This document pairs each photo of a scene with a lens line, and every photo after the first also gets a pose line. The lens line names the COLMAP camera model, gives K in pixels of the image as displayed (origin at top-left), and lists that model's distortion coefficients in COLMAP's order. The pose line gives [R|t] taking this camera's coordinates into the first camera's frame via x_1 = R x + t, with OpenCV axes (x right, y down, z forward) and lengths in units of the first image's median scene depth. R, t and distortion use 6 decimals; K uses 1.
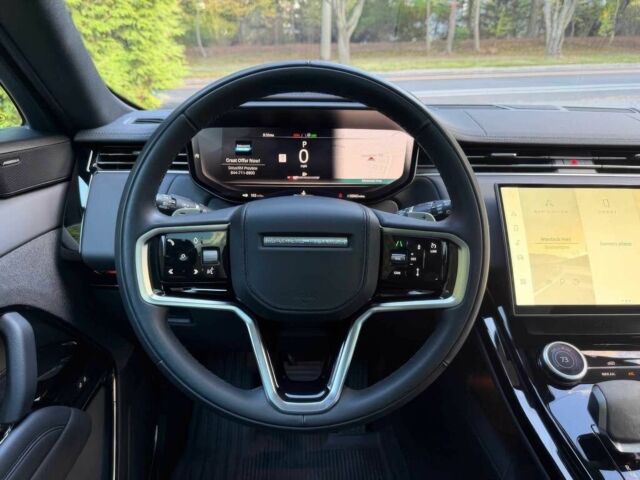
lens RADIAL K [[453.9, 0, 322.3], [0, 453.9, 239.9], [0, 0, 1]] dist [-0.010930, -0.008749]
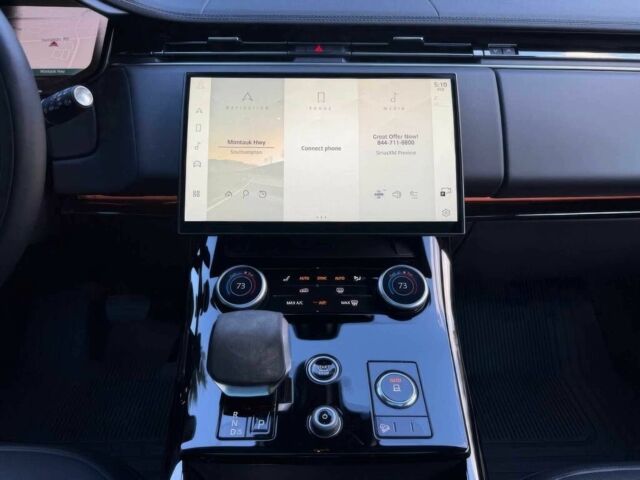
lens RADIAL K [[431.1, 0, 316.5], [0, 431.1, 243.0], [0, 0, 1]] dist [0.000031, -0.009839]
pose [[0.999506, 0.009937, -0.029807, 0.619810], [-0.004605, 0.984755, 0.173886, 0.038925], [0.031081, -0.173663, 0.984315, 0.194234]]
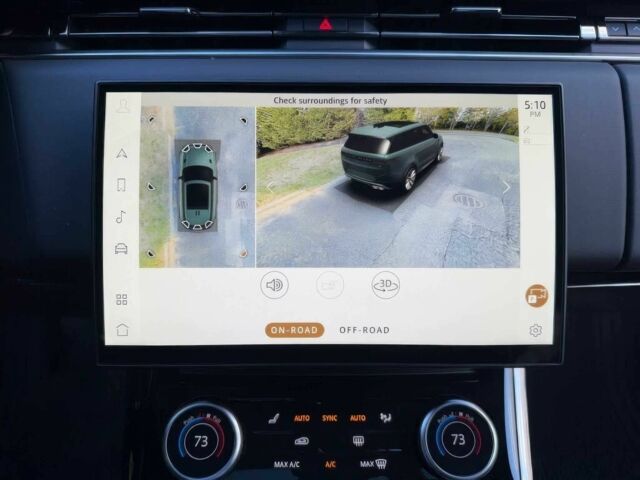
lens RADIAL K [[470.2, 0, 319.9], [0, 470.2, 228.6], [0, 0, 1]] dist [0.007991, -0.040500]
pose [[0.999359, 0.015049, -0.032467, 0.610355], [-0.004547, 0.953320, 0.301929, -0.124294], [0.035496, -0.301588, 0.952777, 0.483778]]
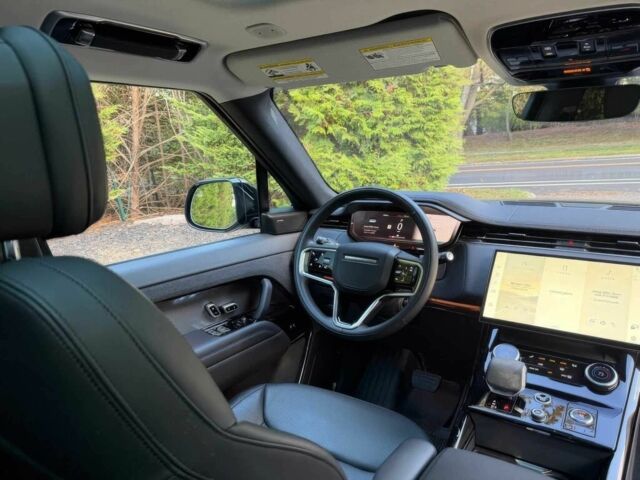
lens RADIAL K [[453.9, 0, 319.1], [0, 453.9, 239.0], [0, 0, 1]] dist [-0.010930, -0.008749]
pose [[0.797936, 0.080265, -0.597374, 0.840065], [-0.180633, 0.977385, -0.109955, 0.139986], [0.575039, 0.195643, 0.794389, -0.716710]]
